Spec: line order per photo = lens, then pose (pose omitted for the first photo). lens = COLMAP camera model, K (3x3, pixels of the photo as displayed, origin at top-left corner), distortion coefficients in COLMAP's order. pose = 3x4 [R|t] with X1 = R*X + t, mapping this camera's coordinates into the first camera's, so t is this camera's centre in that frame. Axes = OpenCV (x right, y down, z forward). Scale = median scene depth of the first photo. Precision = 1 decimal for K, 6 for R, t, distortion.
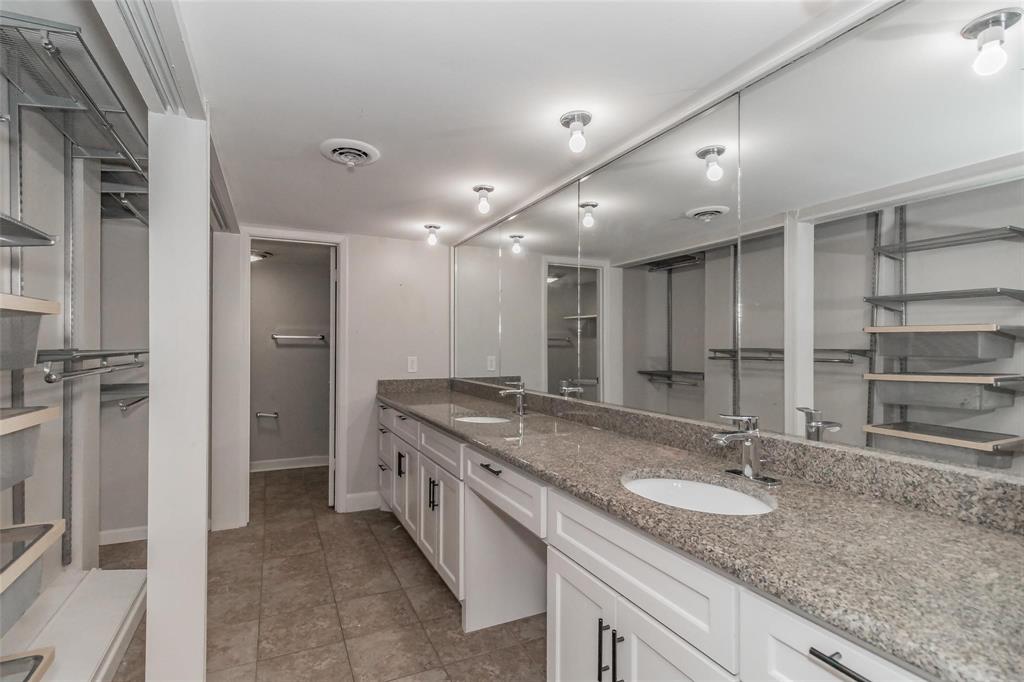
lens RADIAL K [[473.0, 0, 512.7], [0, 473.0, 344.0], [0, 0, 1]] dist [0.004839, -0.000287]
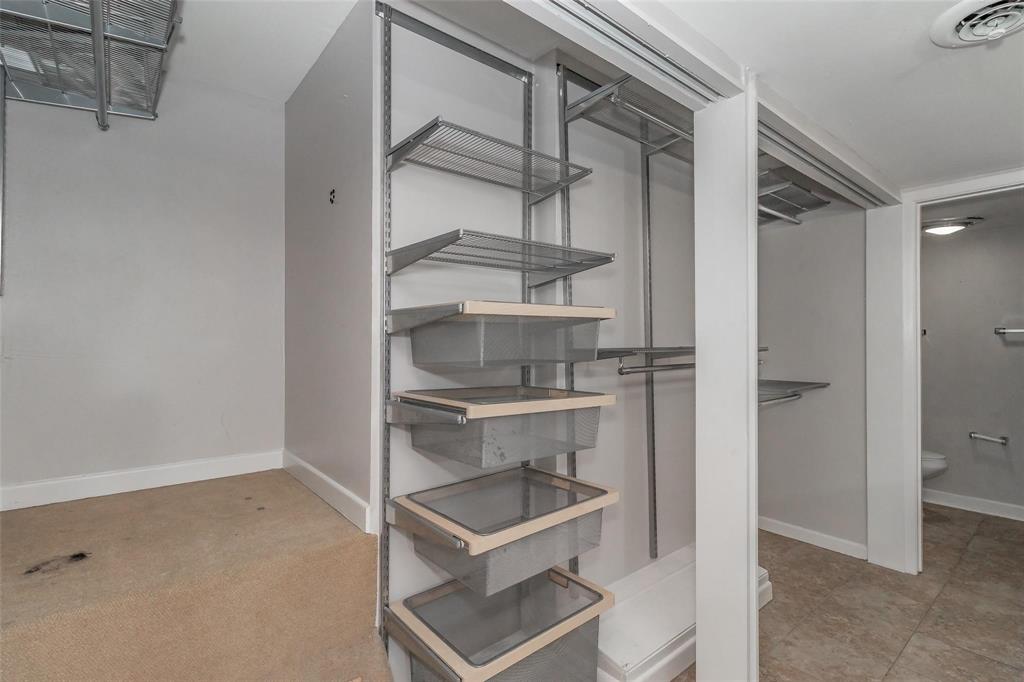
lens RADIAL K [[473.0, 0, 511.6], [0, 473.0, 340.0], [0, 0, 1]] dist [0.004839, -0.000287]
pose [[0.218358, -0.006795, -0.975845, 0.064509], [0.004507, 0.999972, -0.005954, -0.001680], [0.975858, -0.003098, 0.218383, 0.196840]]
